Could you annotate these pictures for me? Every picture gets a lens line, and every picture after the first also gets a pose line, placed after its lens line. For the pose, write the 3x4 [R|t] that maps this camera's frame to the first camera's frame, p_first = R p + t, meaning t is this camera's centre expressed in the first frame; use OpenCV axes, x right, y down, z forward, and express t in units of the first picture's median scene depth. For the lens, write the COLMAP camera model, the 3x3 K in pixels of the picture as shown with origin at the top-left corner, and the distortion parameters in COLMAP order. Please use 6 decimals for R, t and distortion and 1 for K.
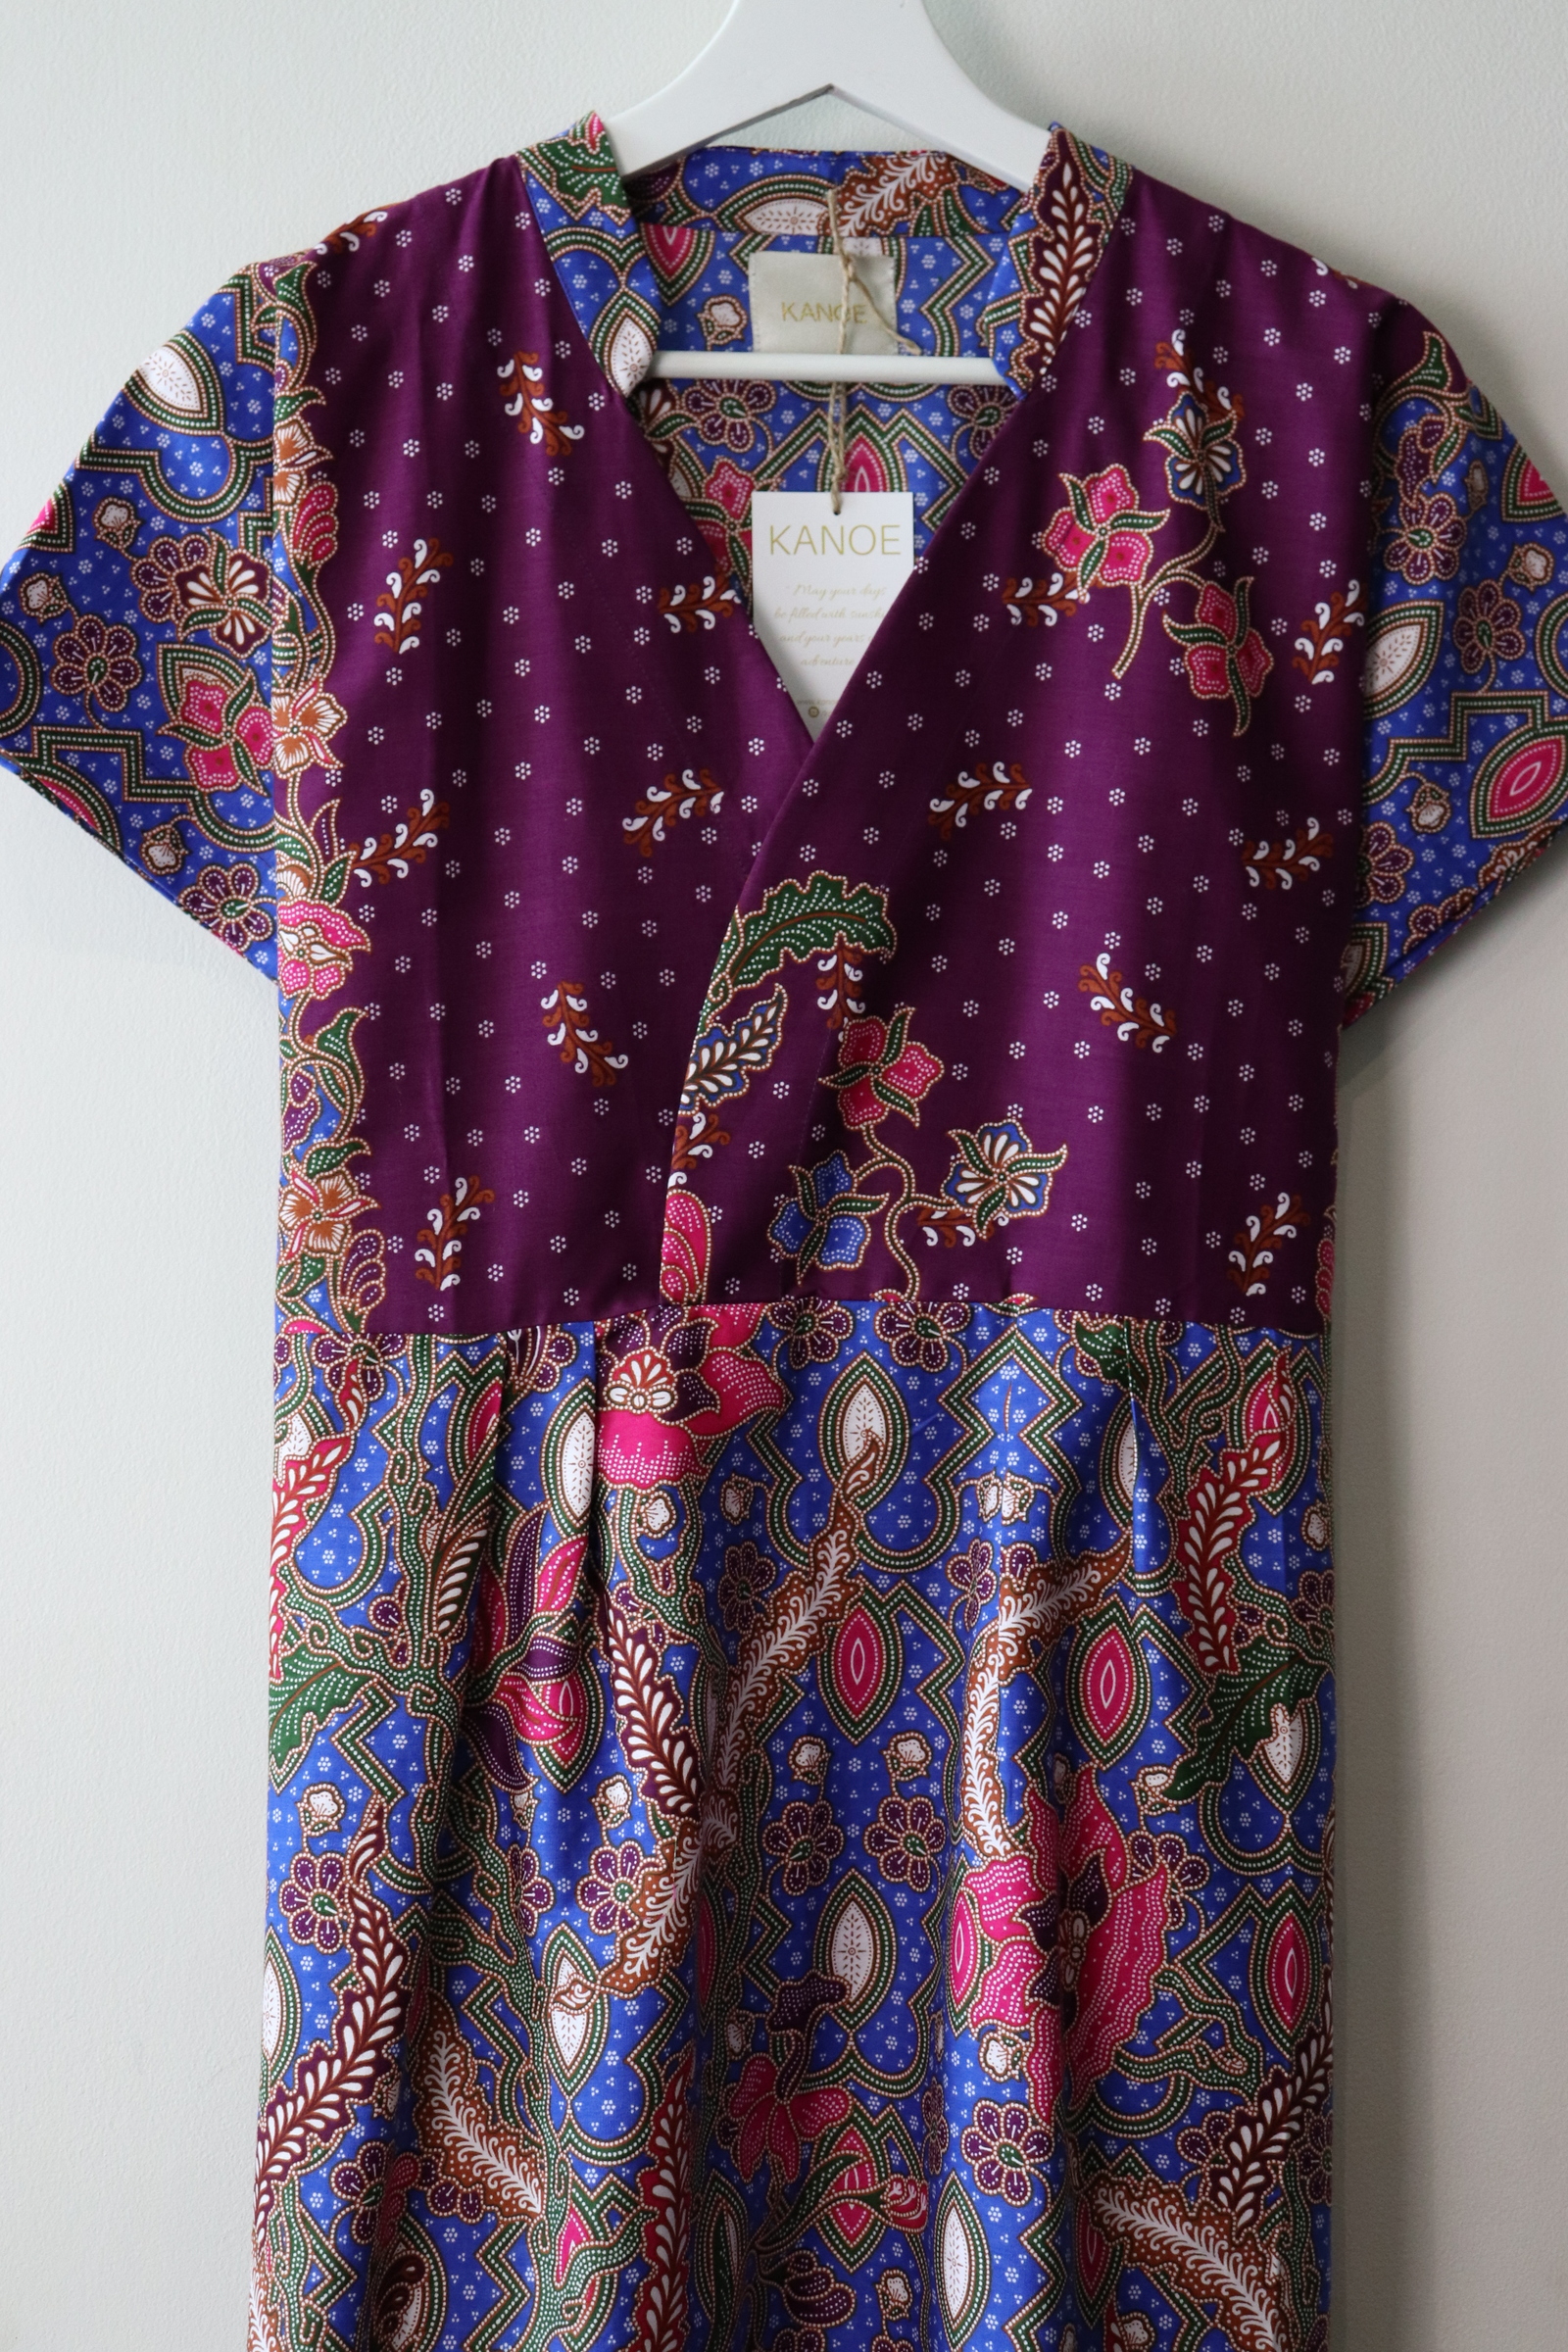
lens RADIAL K [[4399.0, 0, 783.3], [0, 4399.0, 1188.2], [0, 0, 1]] dist [0.193409, 0.000000]
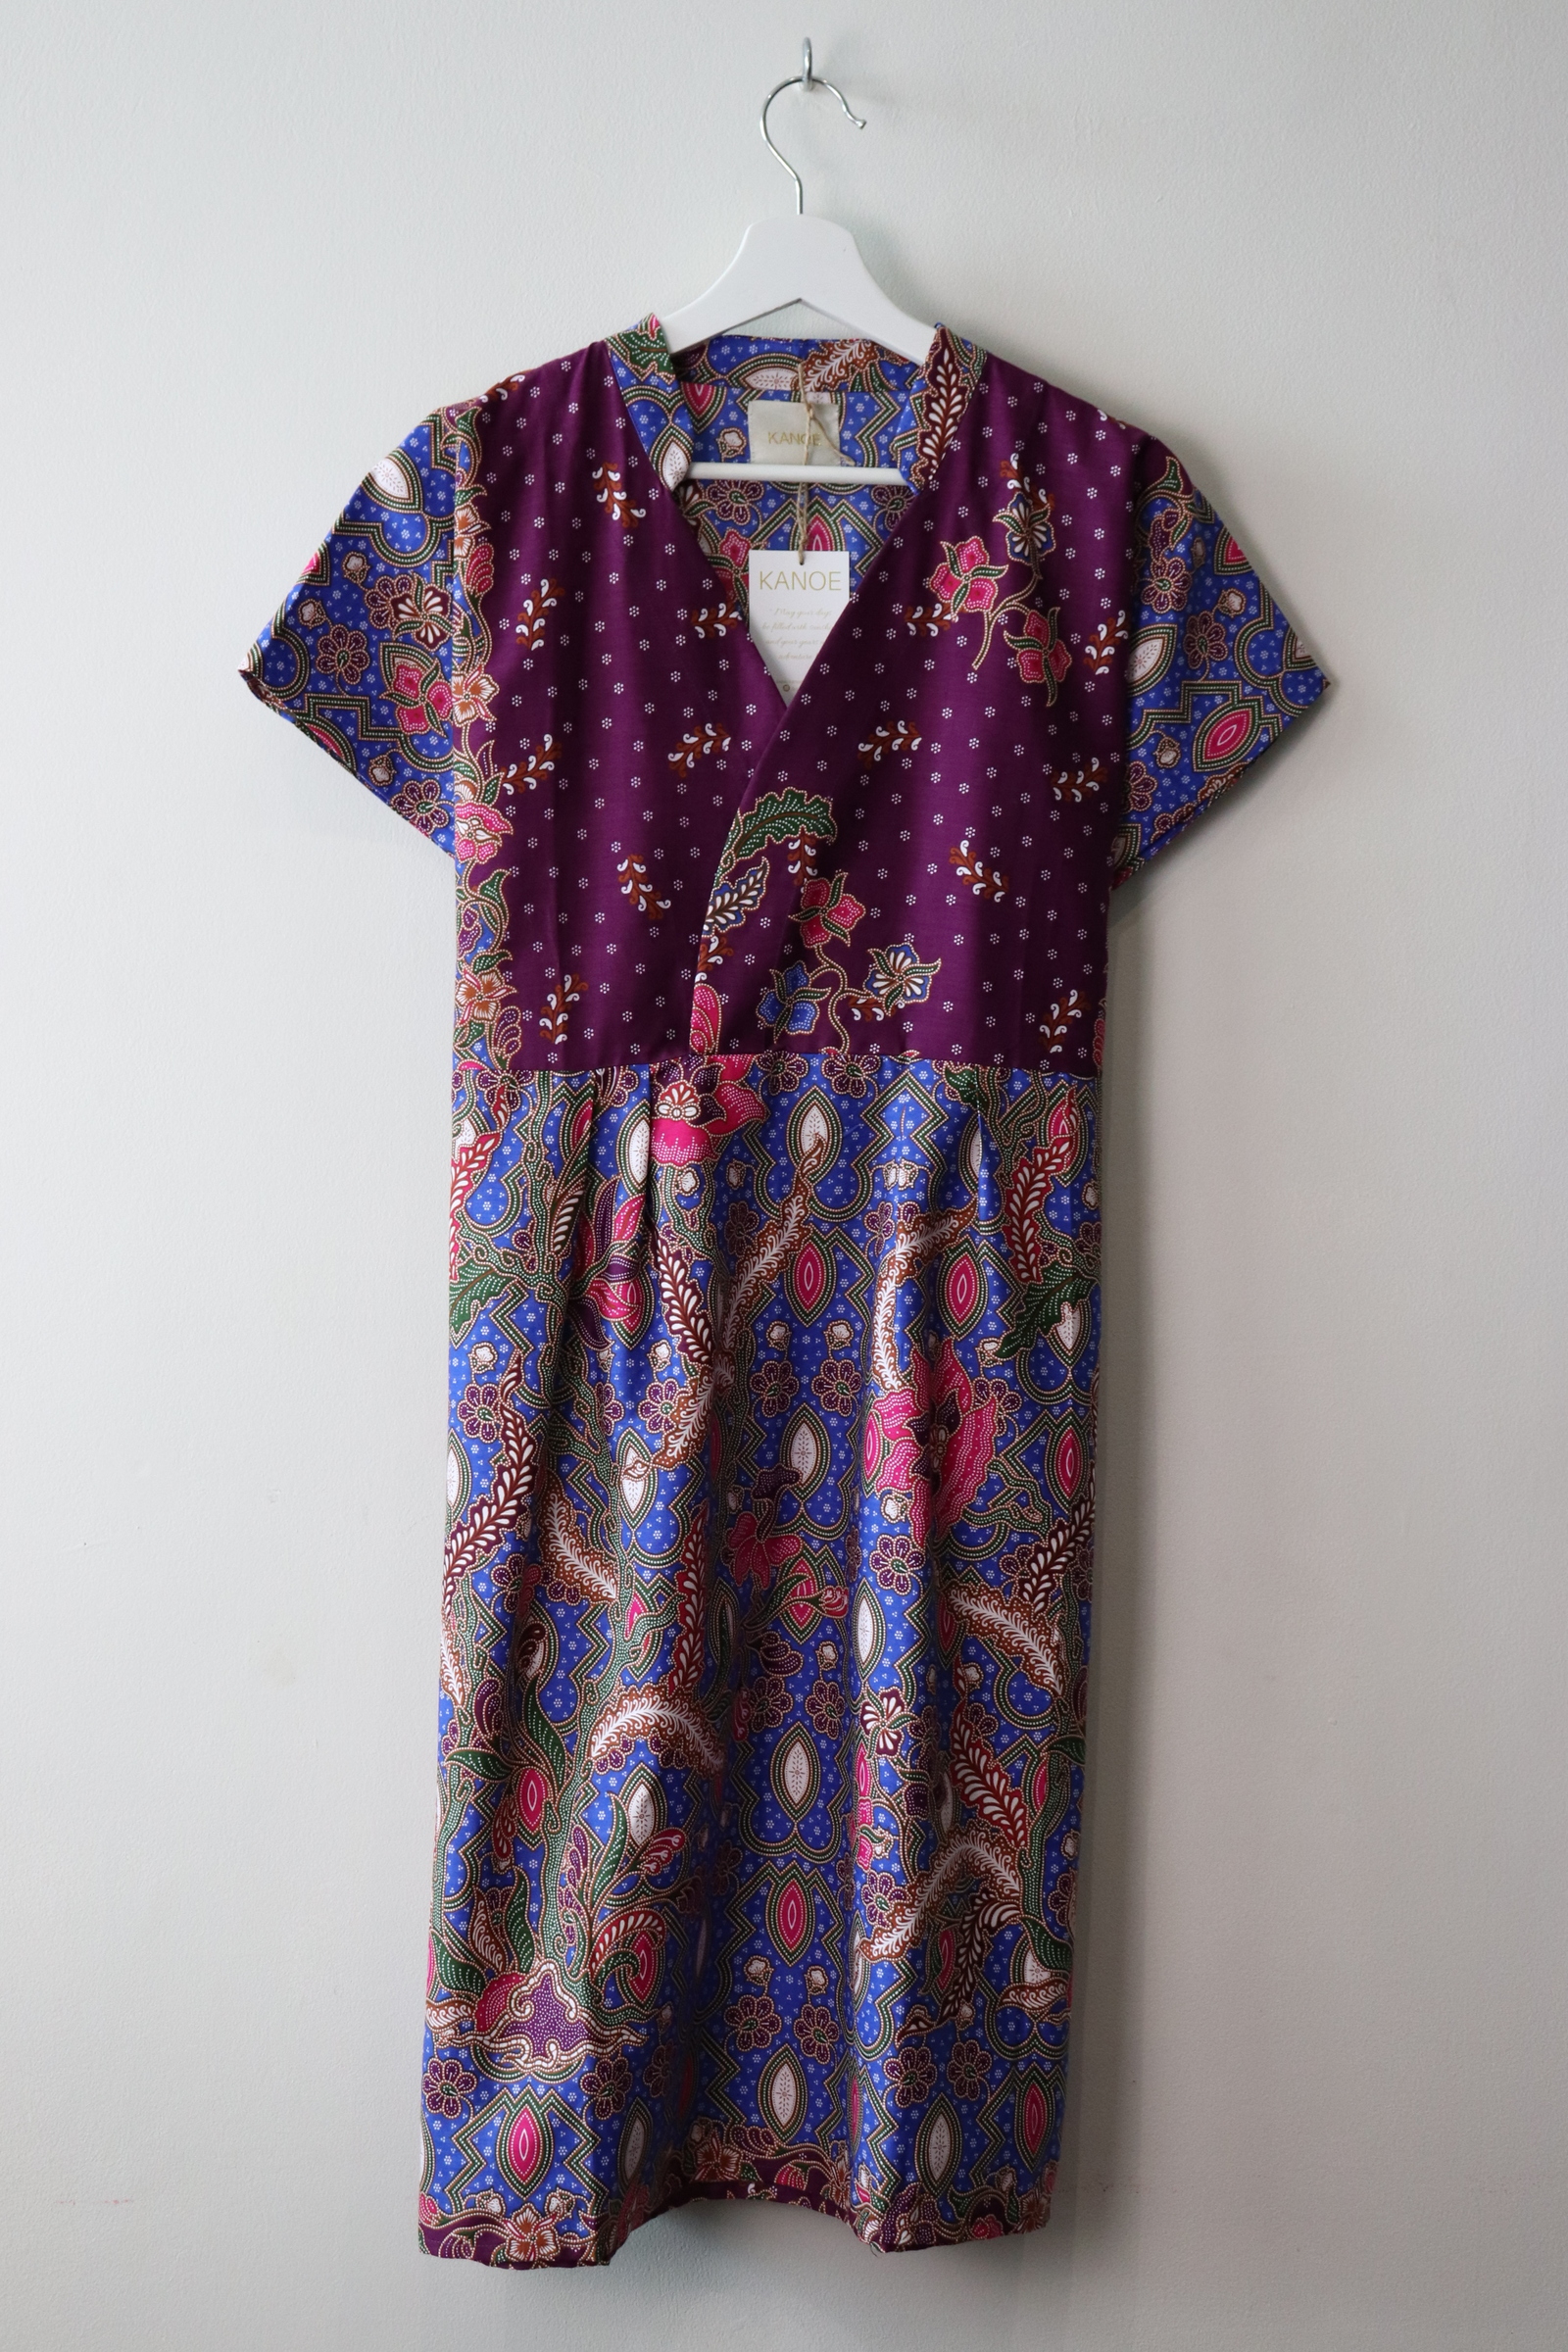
lens RADIAL K [[3099.6, 0, 796.0], [0, 3099.6, 1166.9], [0, 0, 1]] dist [0.022304, 0.000000]
pose [[0.999828, 0.007845, 0.016776, -0.007547], [-0.008662, 0.998750, 0.049225, 0.011176], [-0.016369, -0.049362, 0.998647, -0.144102]]
